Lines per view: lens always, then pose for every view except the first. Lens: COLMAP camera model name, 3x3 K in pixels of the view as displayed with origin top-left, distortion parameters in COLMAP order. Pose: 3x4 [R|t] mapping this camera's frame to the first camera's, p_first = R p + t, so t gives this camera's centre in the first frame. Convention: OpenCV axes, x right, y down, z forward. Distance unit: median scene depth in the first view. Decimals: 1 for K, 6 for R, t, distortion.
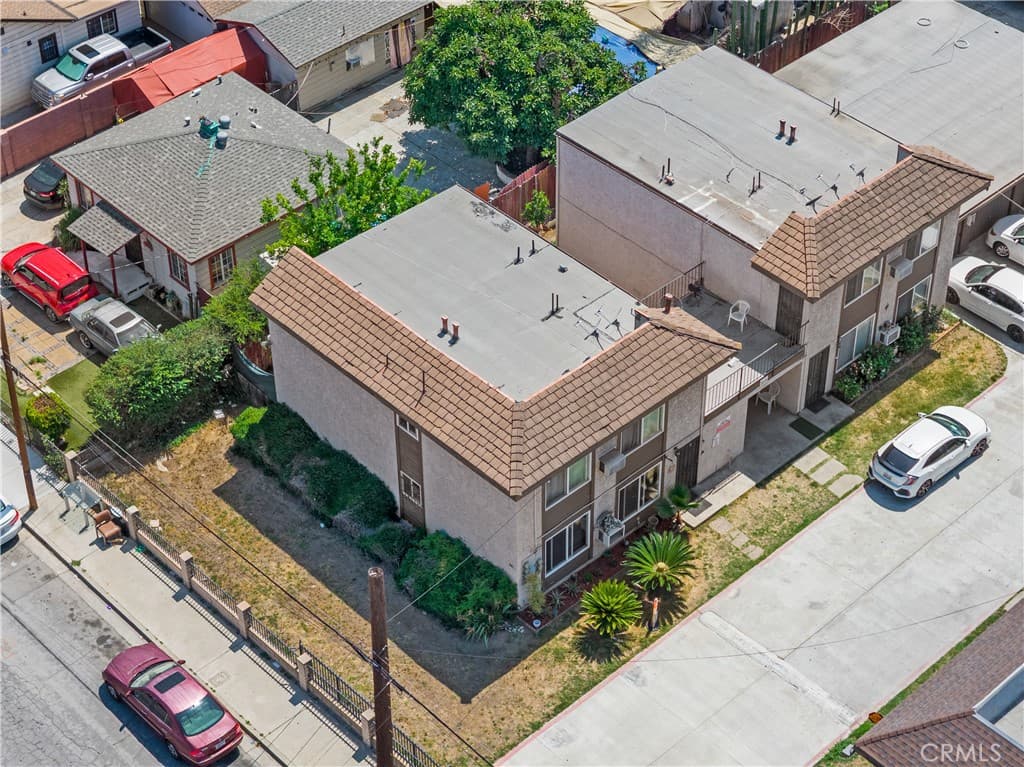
lens RADIAL K [[2031.4, 0, 513.7], [0, 2031.4, 378.0], [0, 0, 1]] dist [-0.148816, 0.000000]
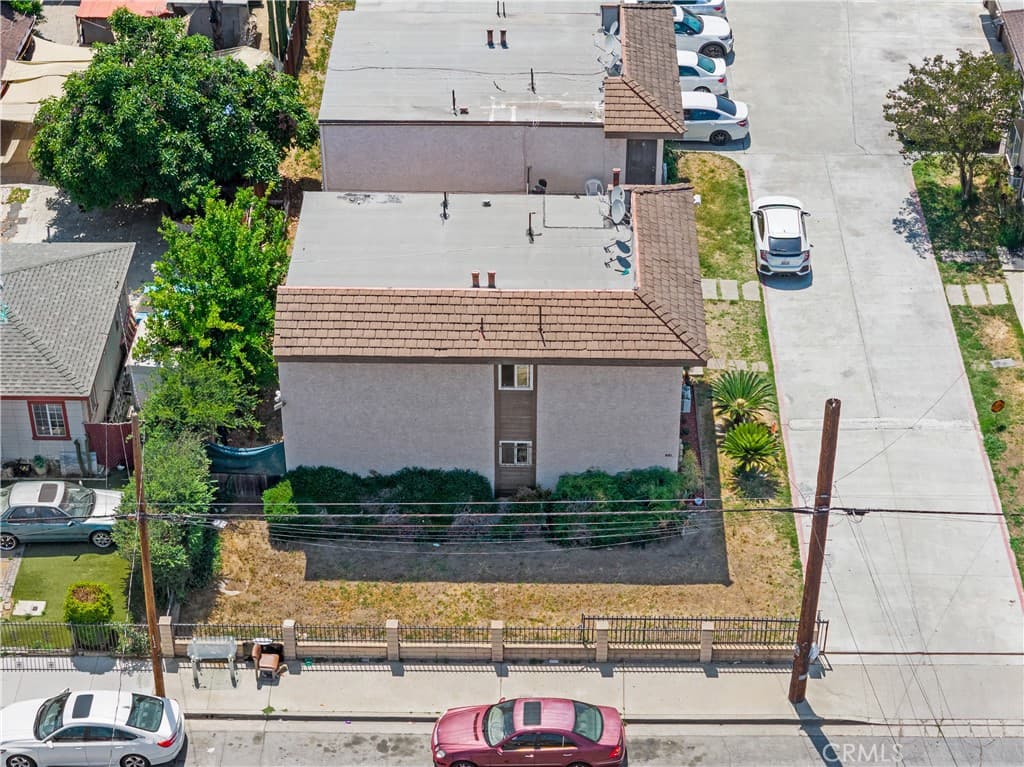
lens RADIAL K [[2031.4, 0, 515.0], [0, 2031.4, 388.0], [0, 0, 1]] dist [-0.148816, 0.000000]
pose [[0.702279, -0.426858, 0.569734, -0.568660], [0.467354, 0.880134, 0.083335, -0.050951], [-0.537014, 0.207743, 0.817593, 0.208918]]
